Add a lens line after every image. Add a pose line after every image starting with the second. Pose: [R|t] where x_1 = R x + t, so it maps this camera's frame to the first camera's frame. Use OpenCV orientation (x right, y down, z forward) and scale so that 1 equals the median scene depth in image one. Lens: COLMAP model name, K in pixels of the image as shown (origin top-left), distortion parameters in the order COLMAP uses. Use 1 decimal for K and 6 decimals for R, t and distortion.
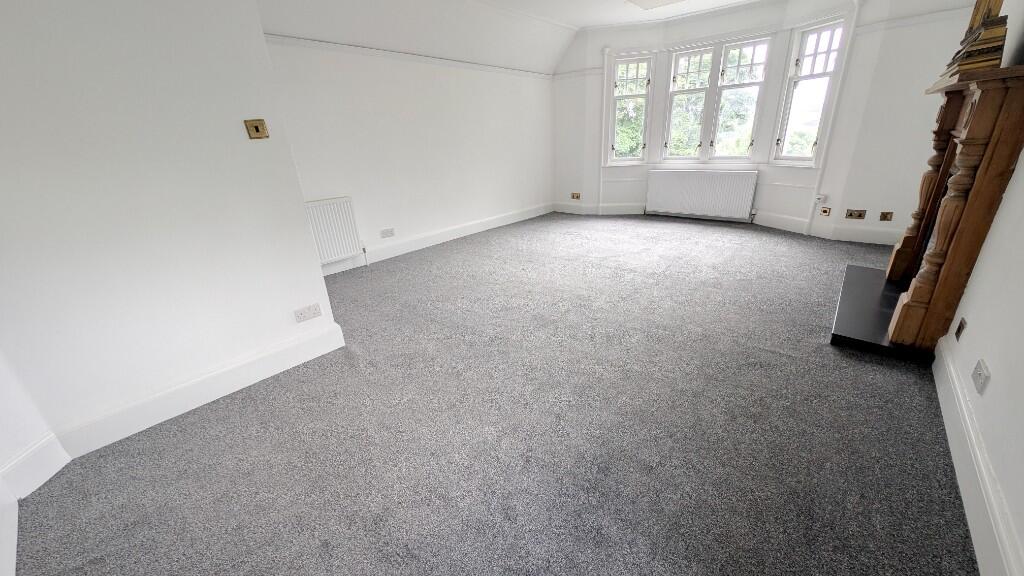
lens RADIAL K [[380.9, 0, 513.2], [0, 380.9, 286.3], [0, 0, 1]] dist [0.005483, -0.001346]
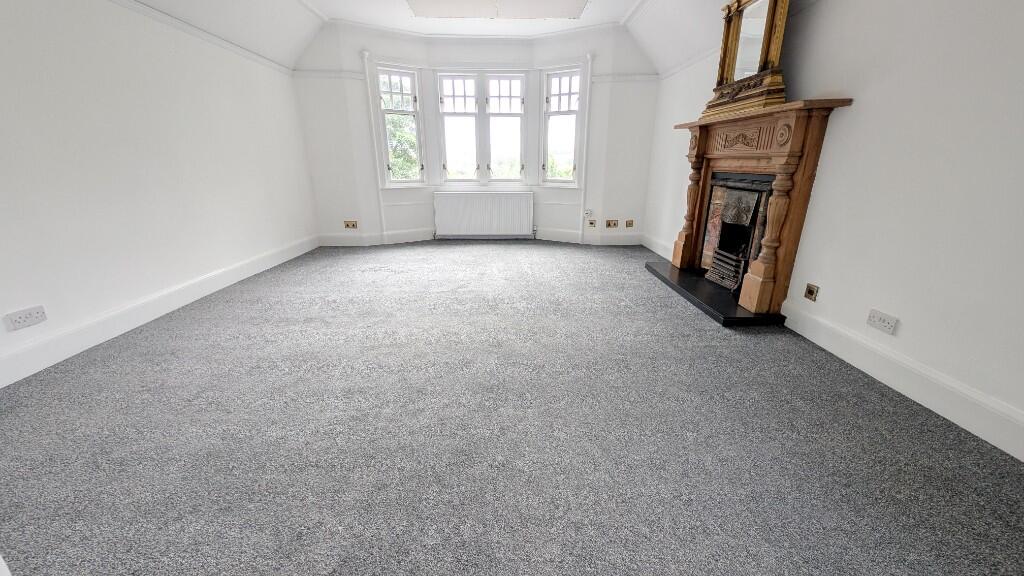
lens RADIAL K [[380.9, 0, 512.9], [0, 380.9, 288.2], [0, 0, 1]] dist [0.005483, -0.001346]
pose [[0.738729, -0.163175, 0.653953, -0.180402], [0.211585, 0.977348, 0.004854, -0.049306], [-0.639931, 0.134781, 0.756520, 0.251971]]
